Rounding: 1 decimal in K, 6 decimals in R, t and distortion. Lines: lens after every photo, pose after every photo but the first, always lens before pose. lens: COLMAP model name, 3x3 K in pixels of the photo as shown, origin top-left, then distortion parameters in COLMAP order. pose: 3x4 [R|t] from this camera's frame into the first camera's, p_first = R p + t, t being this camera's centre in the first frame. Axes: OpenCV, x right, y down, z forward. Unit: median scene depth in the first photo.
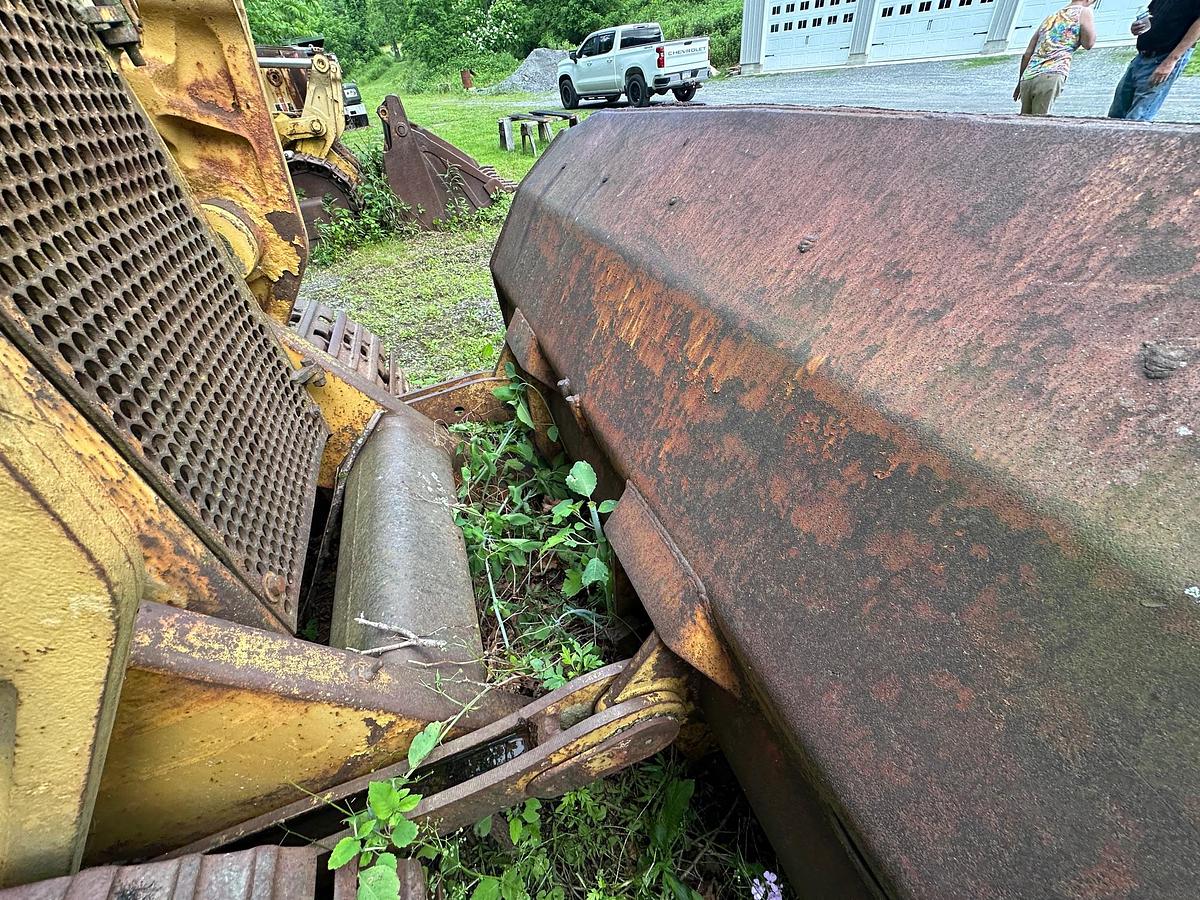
lens RADIAL K [[479.9, 0, 600.0], [0, 479.9, 450.0], [0, 0, 1]] dist [-0.002882, 0.000405]
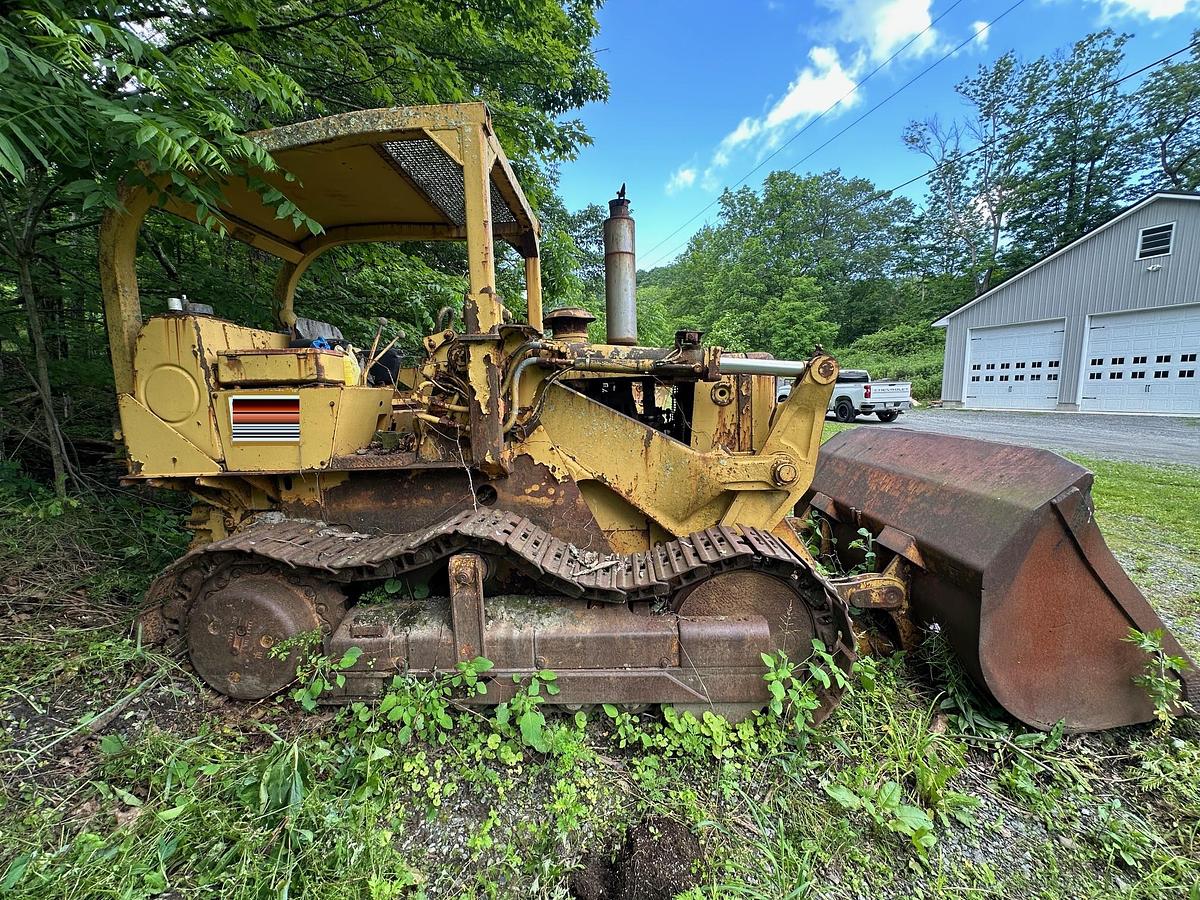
lens RADIAL K [[479.9, 0, 600.0], [0, 479.9, 450.0], [0, 0, 1]] dist [-0.002882, 0.000405]
pose [[0.919418, 0.132607, -0.370250, -0.033596], [-0.301439, 0.842280, -0.446876, 0.096230], [0.252595, 0.522474, 0.814381, -0.137137]]
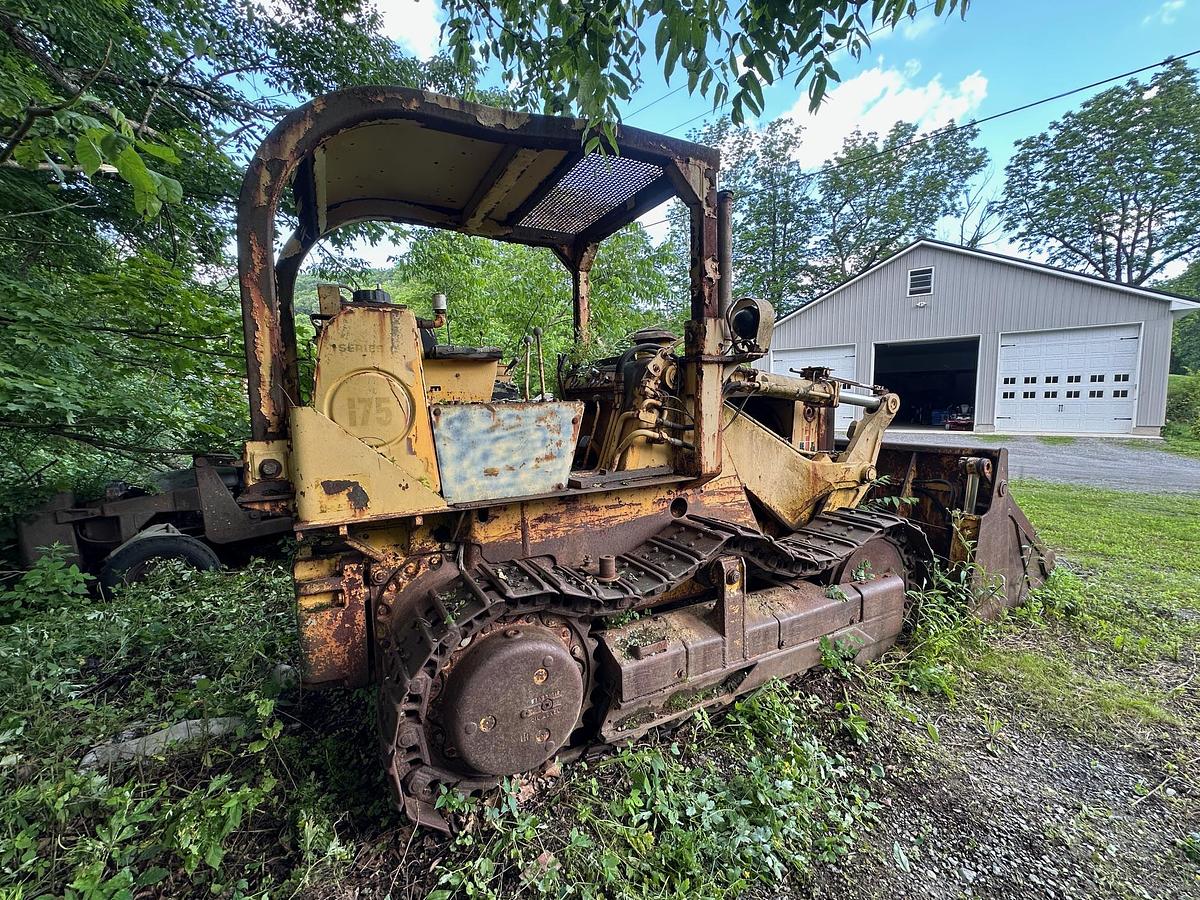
lens RADIAL K [[497.7, 0, 600.0], [0, 497.7, 450.0], [0, 0, 1]] dist [0.020680, 0.000104]
pose [[0.987437, 0.075789, 0.138649, -0.348565], [0.014455, 0.830458, -0.556894, -0.106011], [-0.157348, 0.551902, 0.818929, 0.155027]]
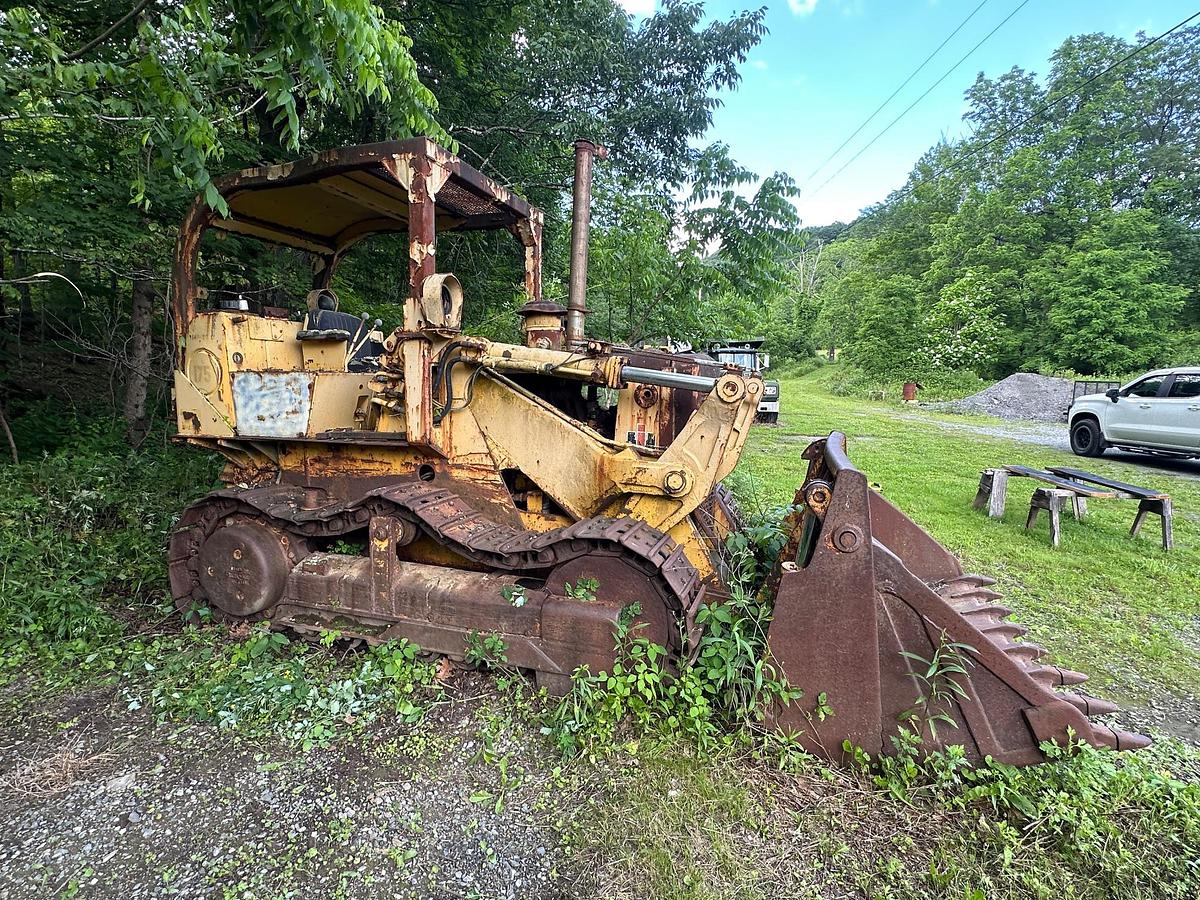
lens RADIAL K [[618.5, 0, 600.0], [0, 618.5, 450.0], [0, 0, 1]] dist [-0.002616, 0.000287]
pose [[0.780538, 0.187971, -0.596178, -0.090113], [-0.467409, 0.808775, -0.356948, -0.143071], [0.415078, 0.557270, 0.719139, 0.159215]]
